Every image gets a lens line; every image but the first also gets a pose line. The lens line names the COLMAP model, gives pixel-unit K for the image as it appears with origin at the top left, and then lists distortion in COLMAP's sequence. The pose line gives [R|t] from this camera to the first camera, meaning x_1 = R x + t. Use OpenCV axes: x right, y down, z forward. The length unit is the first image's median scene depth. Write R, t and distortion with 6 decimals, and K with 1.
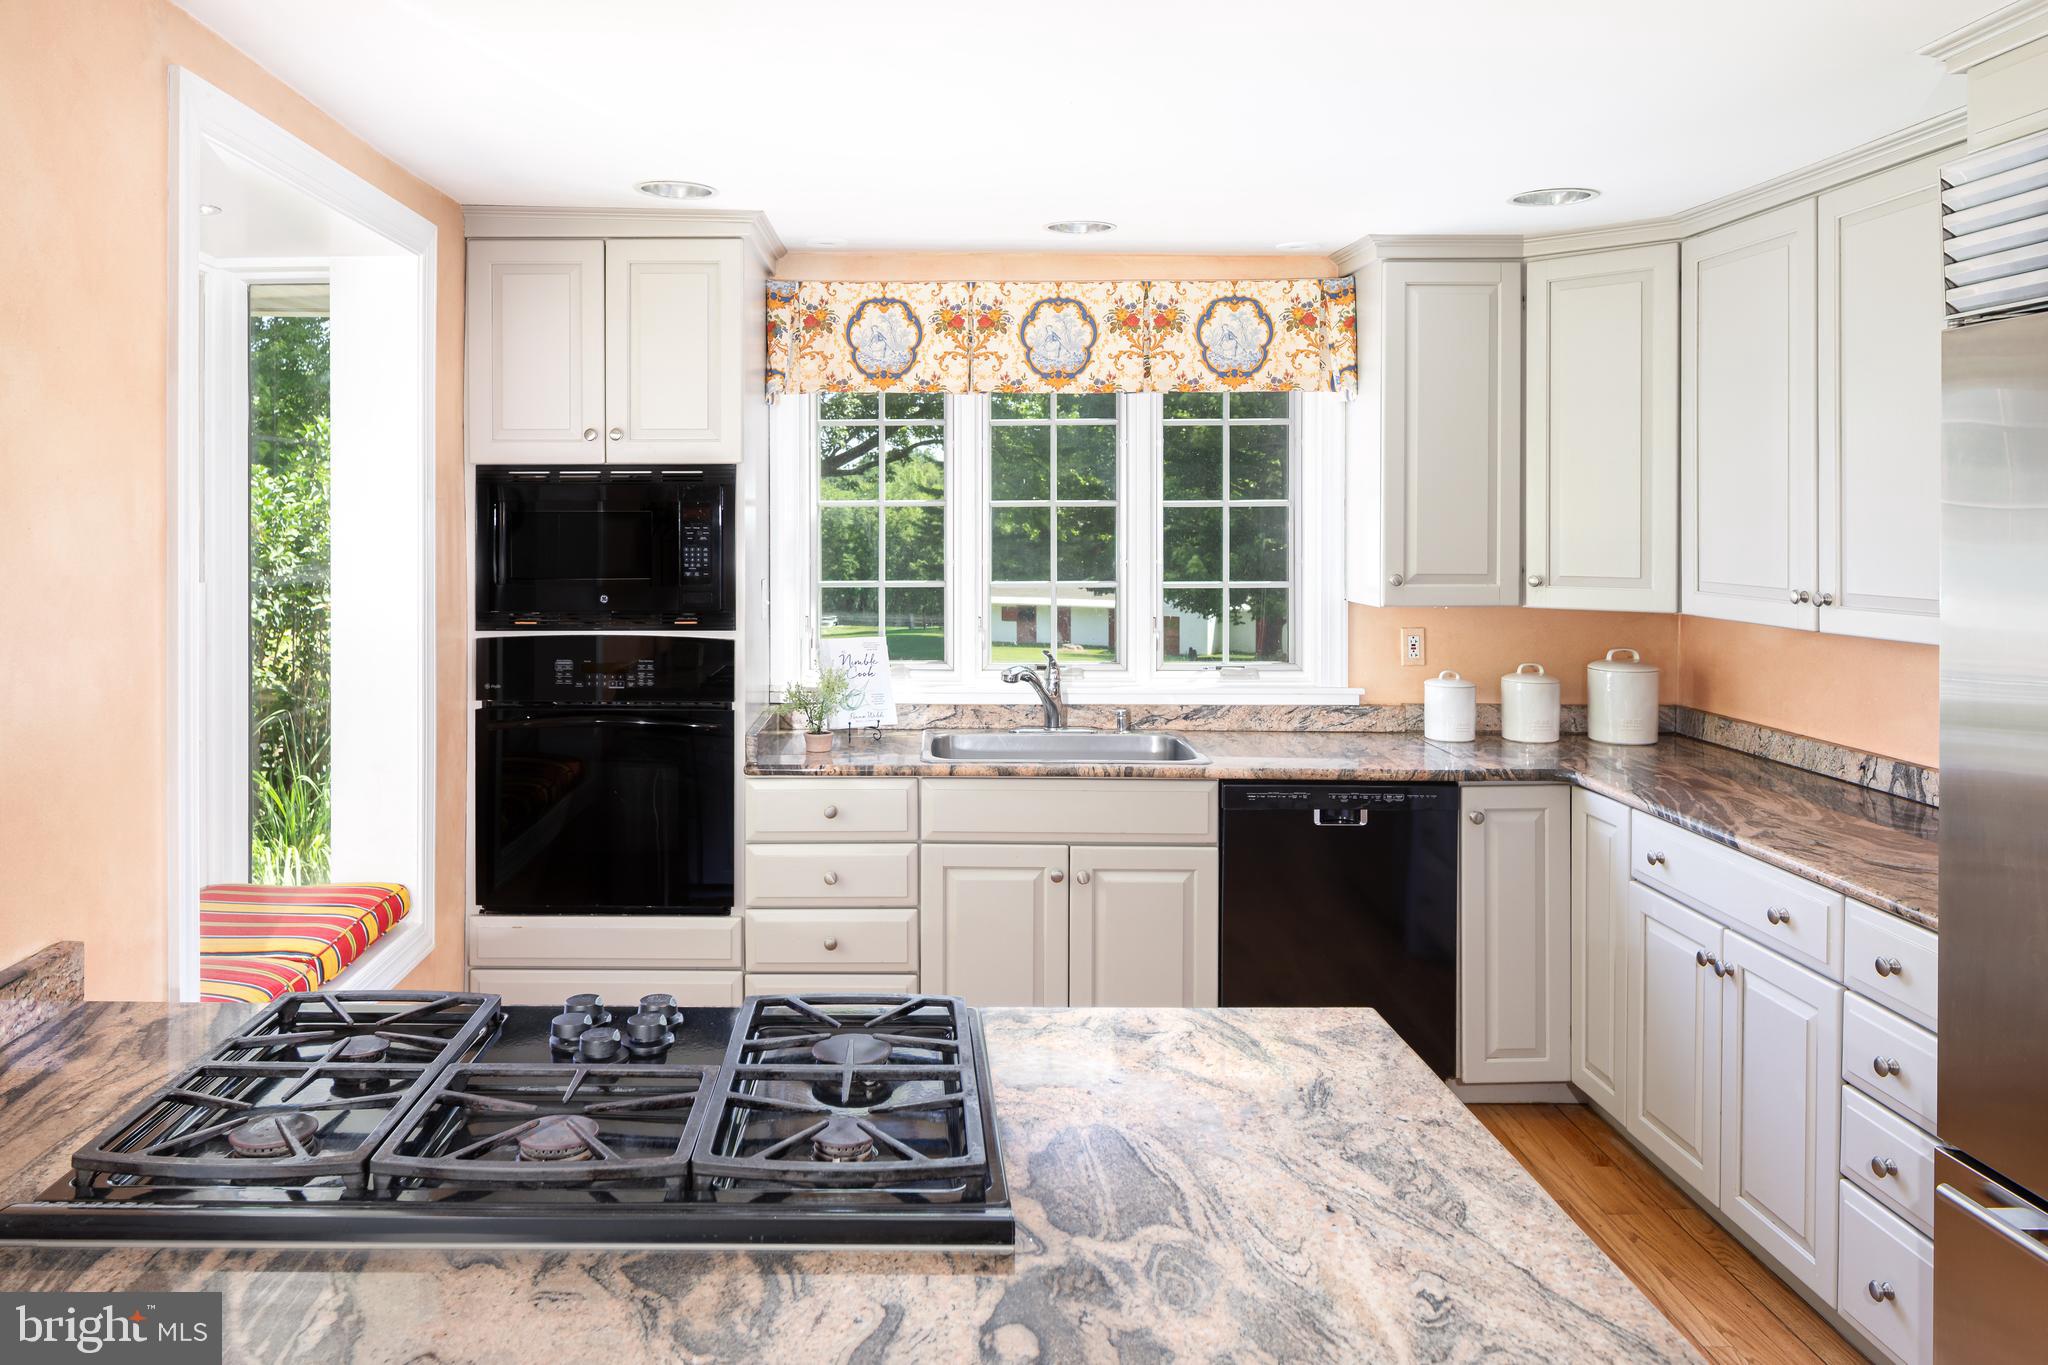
lens RADIAL K [[1507.7, 0, 1022.9], [0, 1507.7, 574.3], [0, 0, 1]] dist [-0.000550, 0.004077]
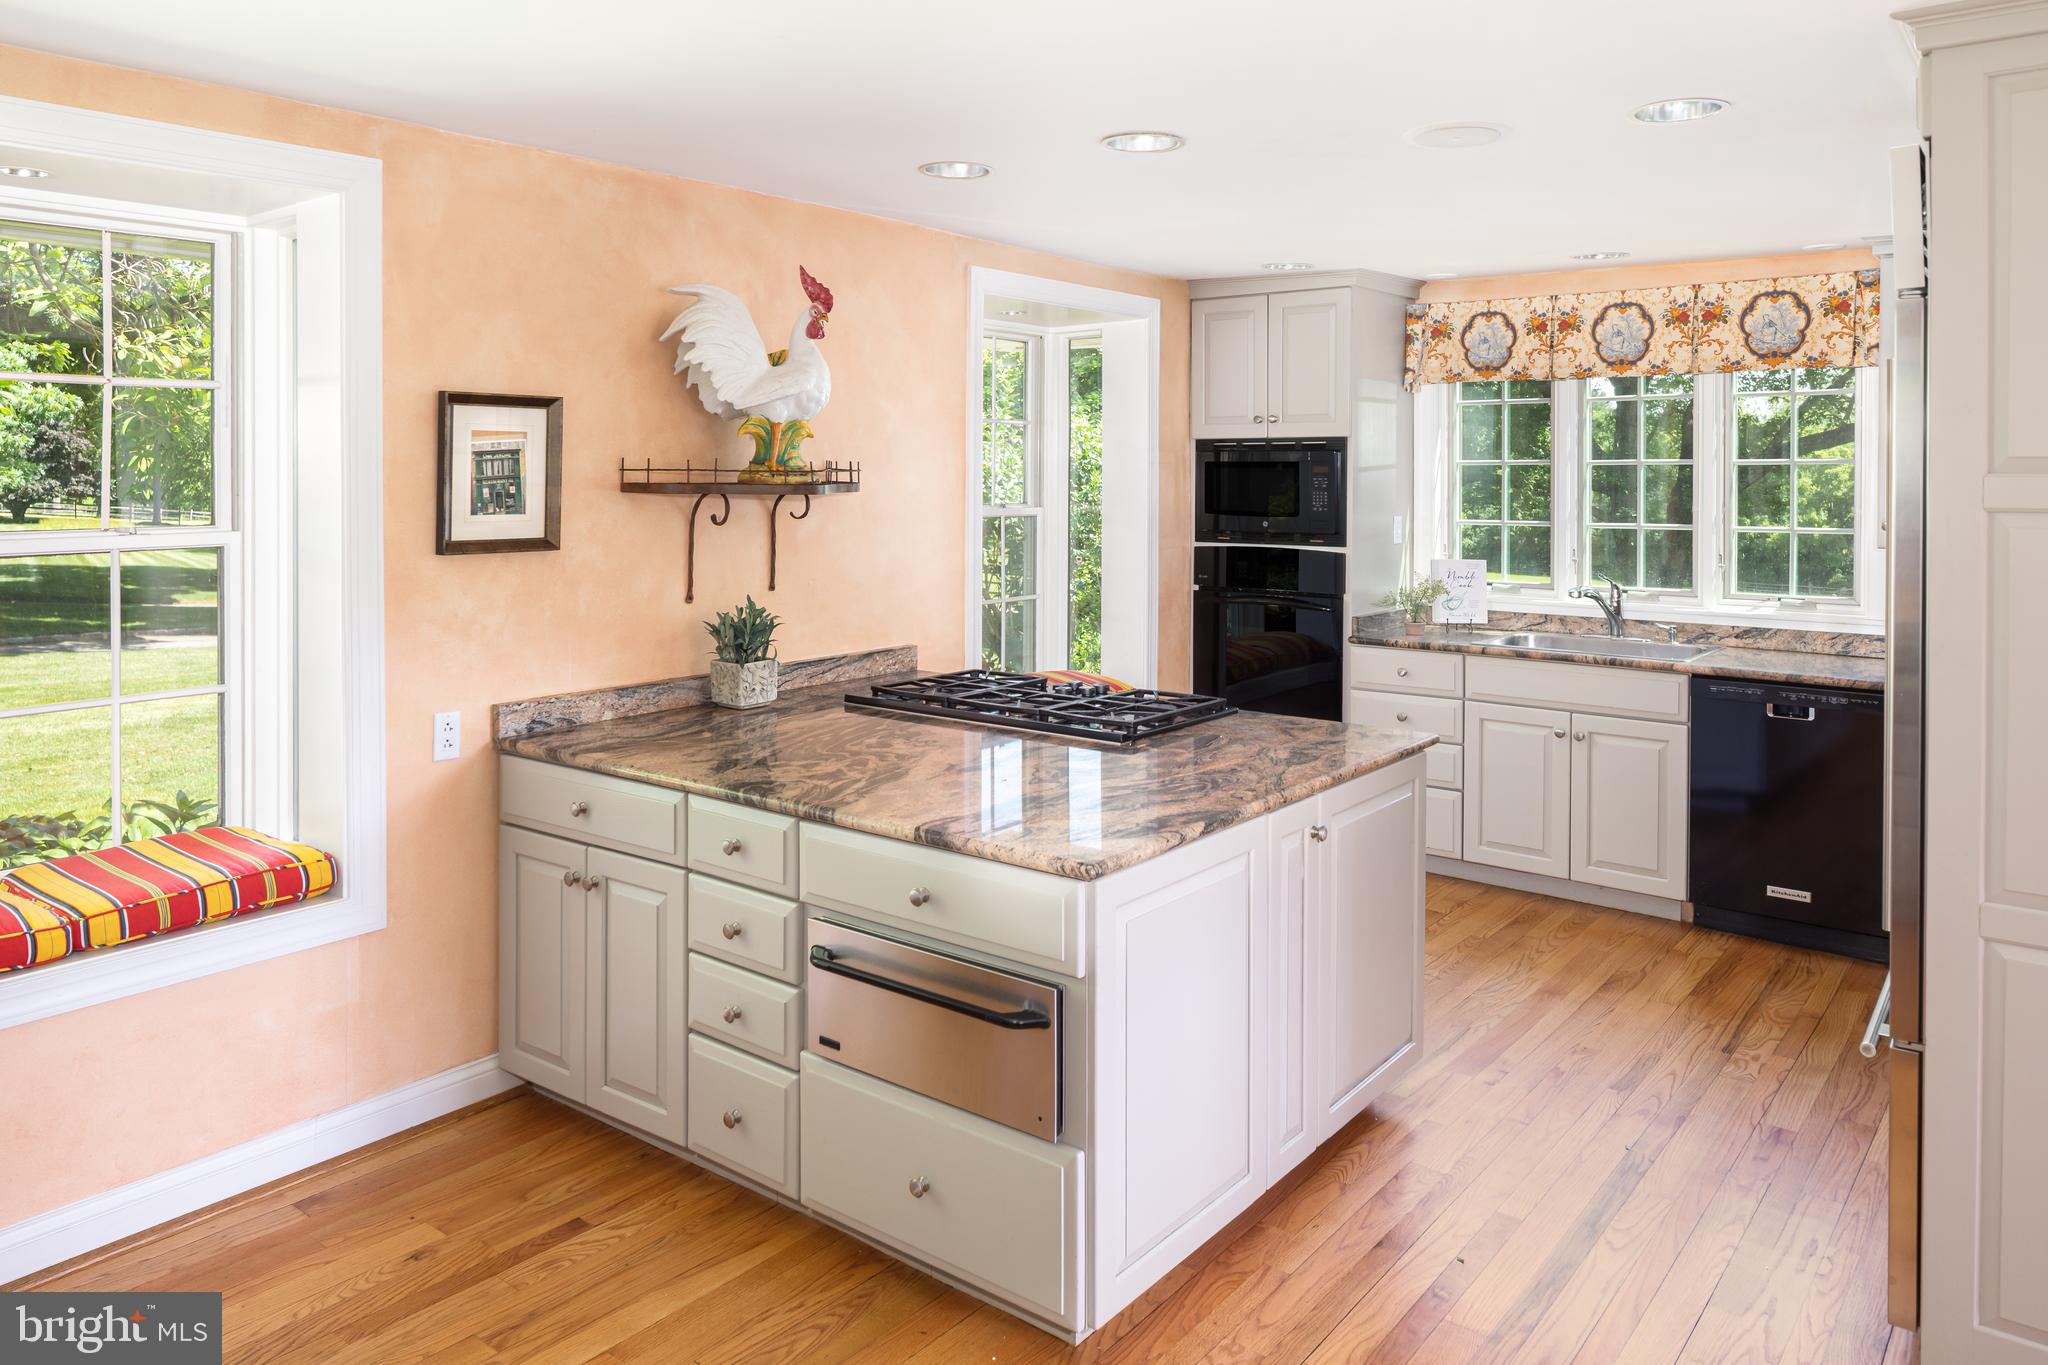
lens RADIAL K [[1430.0, 0, 1029.1], [0, 1430.0, 613.6], [0, 0, 1]] dist [0.010566, 0.008365]
pose [[0.799409, 0.061707, -0.597610, 0.369982], [-0.026425, 0.997360, 0.067635, 0.013295], [0.600206, -0.038277, 0.798929, -0.301860]]
